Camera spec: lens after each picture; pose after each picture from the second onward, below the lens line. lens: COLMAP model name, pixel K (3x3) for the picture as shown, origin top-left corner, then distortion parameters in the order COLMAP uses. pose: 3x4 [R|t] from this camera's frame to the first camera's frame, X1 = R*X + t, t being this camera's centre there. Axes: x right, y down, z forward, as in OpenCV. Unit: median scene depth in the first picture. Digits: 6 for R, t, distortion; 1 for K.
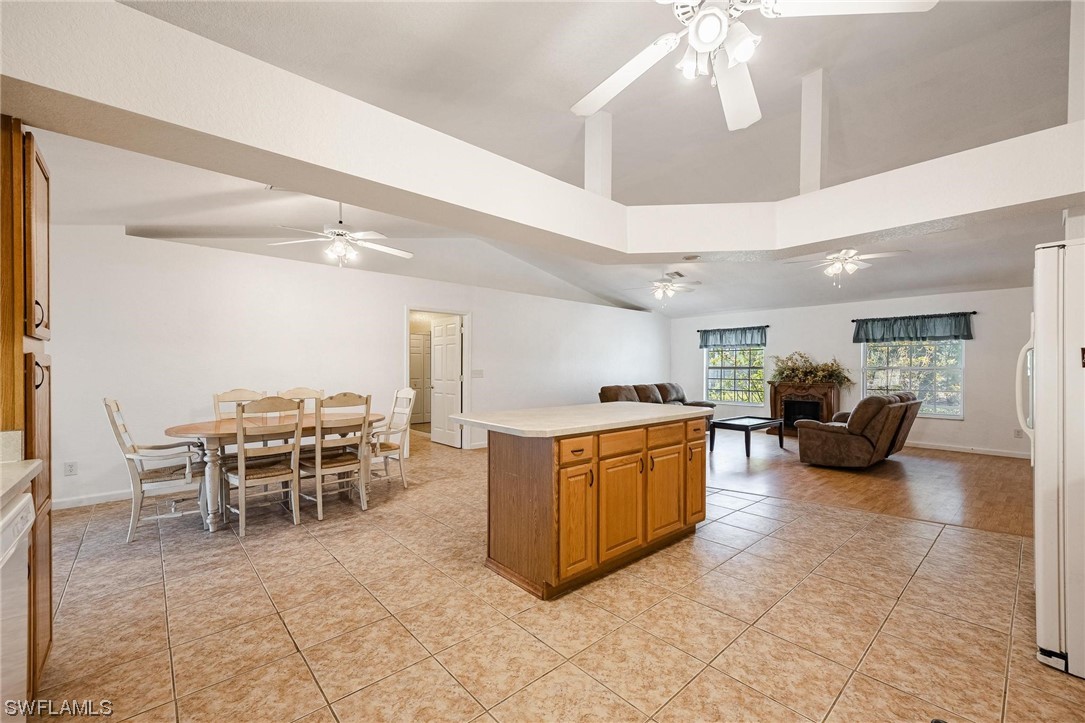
lens RADIAL K [[451.7, 0, 544.0], [0, 451.7, 370.0], [0, 0, 1]] dist [0.002711, 0.000547]
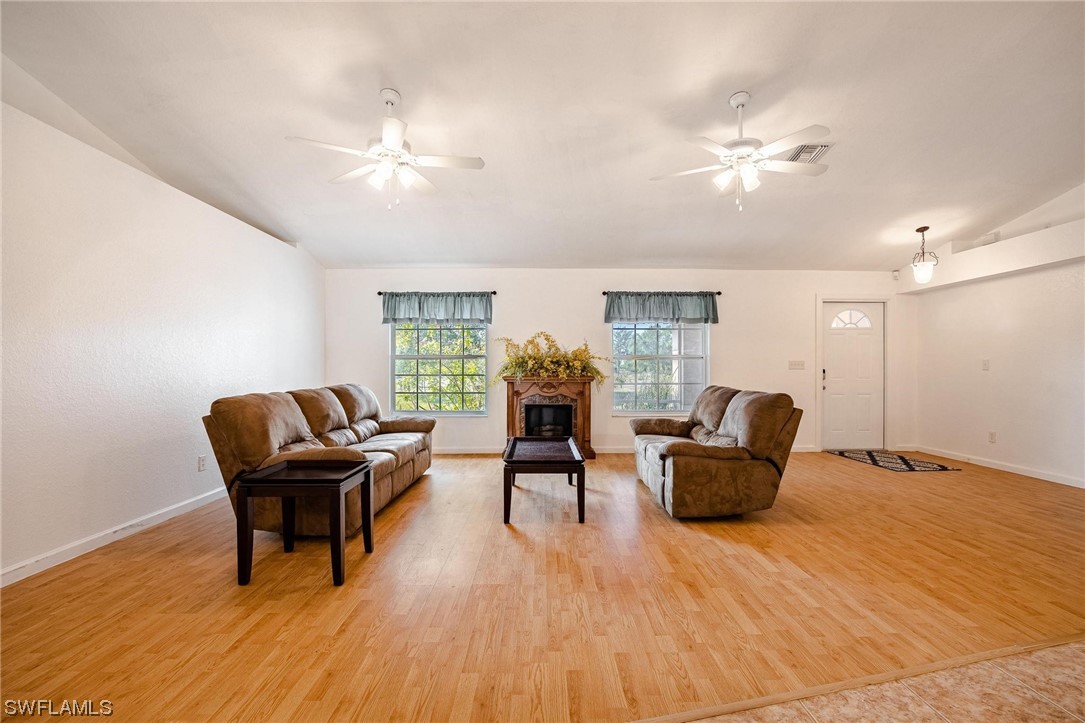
lens RADIAL K [[491.6, 0, 544.3], [0, 491.6, 368.5], [0, 0, 1]] dist [-0.017266, 0.000021]
pose [[0.662646, -0.007923, 0.748891, 0.006847], [0.007432, 0.999964, 0.004003, 0.011963], [-0.748896, 0.002913, 0.662681, 0.529851]]
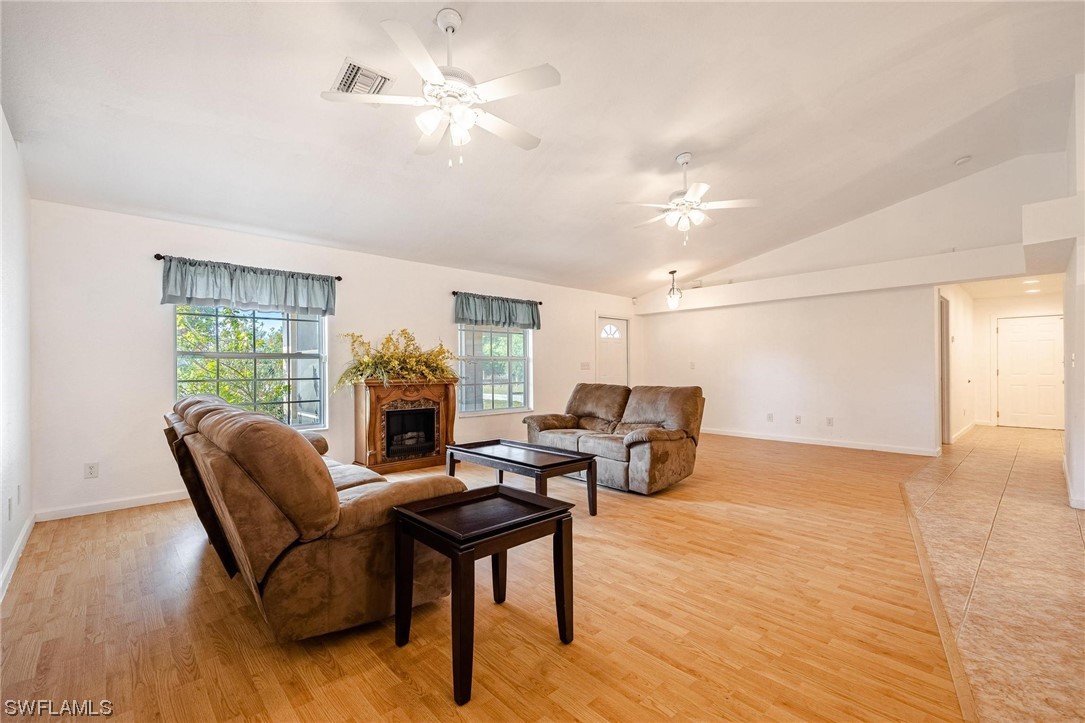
lens RADIAL K [[470.2, 0, 544.5], [0, 470.2, 370.6], [0, 0, 1]] dist [0.006453, 0.000843]
pose [[-0.018350, -0.011351, 0.999767, -0.087035], [0.009095, 0.999892, 0.011520, 0.010342], [-0.999790, 0.009304, -0.018245, 0.859219]]
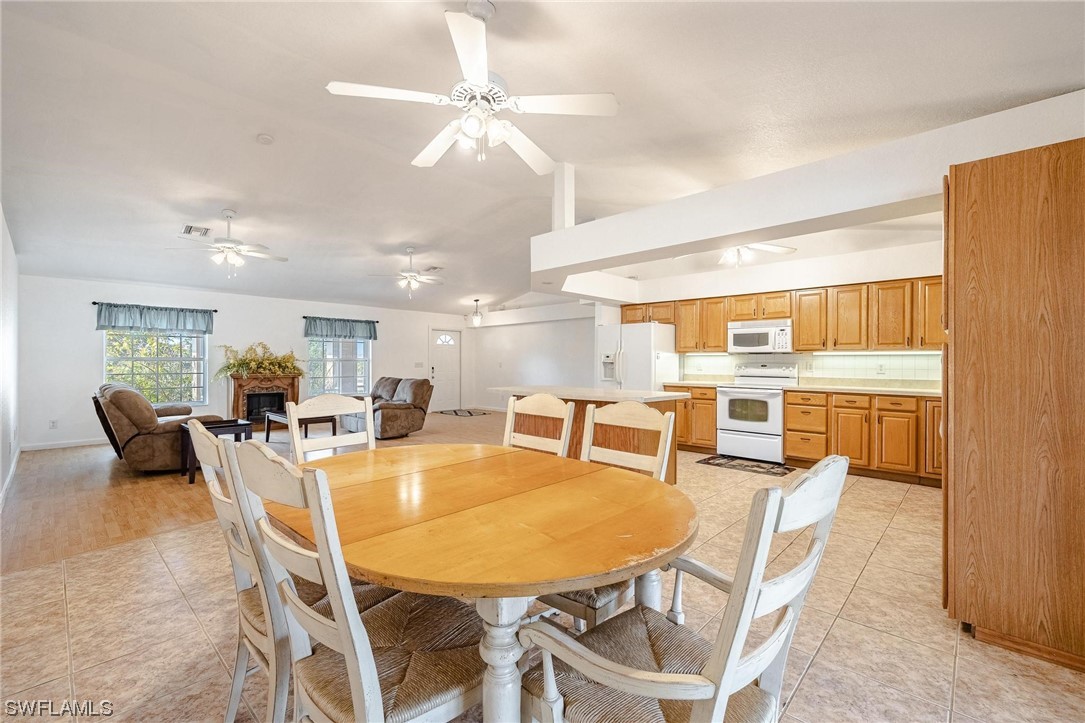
lens RADIAL K [[470.2, 0, 542.8], [0, 470.2, 362.0], [0, 0, 1]] dist [0.006453, 0.000843]
pose [[-0.069391, -0.003913, 0.997582, -0.514552], [0.003594, 0.999985, 0.004173, -0.000442], [-0.997583, 0.003875, -0.069375, 0.487273]]
